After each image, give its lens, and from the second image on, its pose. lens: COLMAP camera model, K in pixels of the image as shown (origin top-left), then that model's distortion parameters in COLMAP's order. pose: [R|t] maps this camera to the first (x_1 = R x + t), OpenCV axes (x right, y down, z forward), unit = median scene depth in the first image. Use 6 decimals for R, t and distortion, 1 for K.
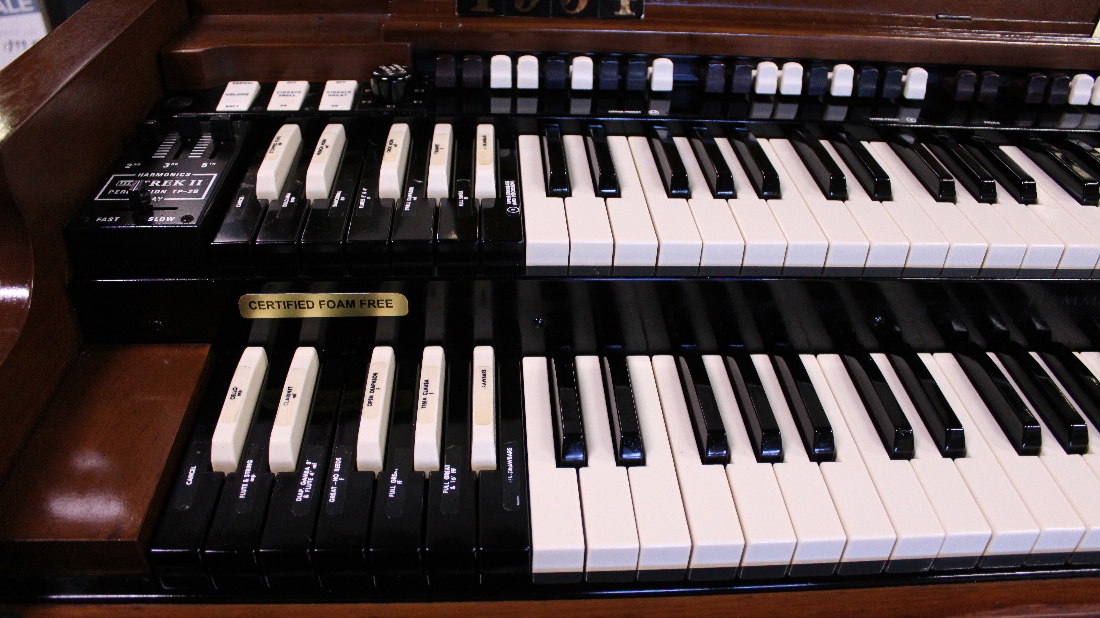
lens RADIAL K [[772.9, 0, 550.1], [0, 772.9, 293.1], [0, 0, 1]] dist [-0.063374, -0.003758]
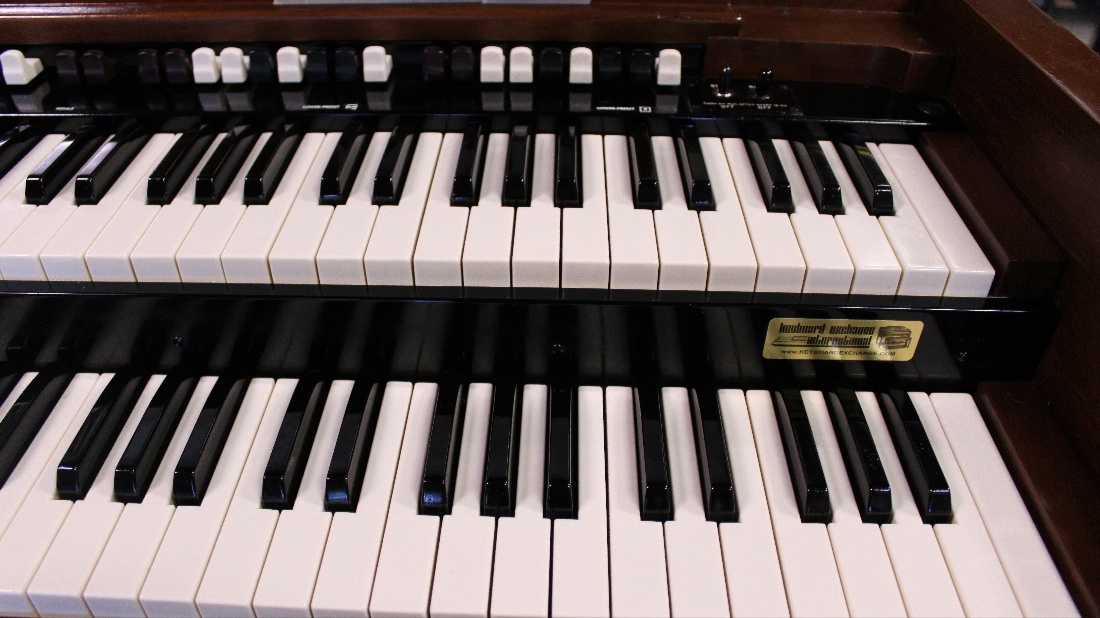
lens RADIAL K [[888.8, 0, 550.0], [0, 888.8, 309.0], [0, 0, 1]] dist [-0.127112, 0.010512]
pose [[0.995471, 0.023849, -0.092030, 0.109828], [-0.024782, 0.999652, -0.009008, -0.000162], [0.091783, 0.011248, 0.995715, 0.007441]]
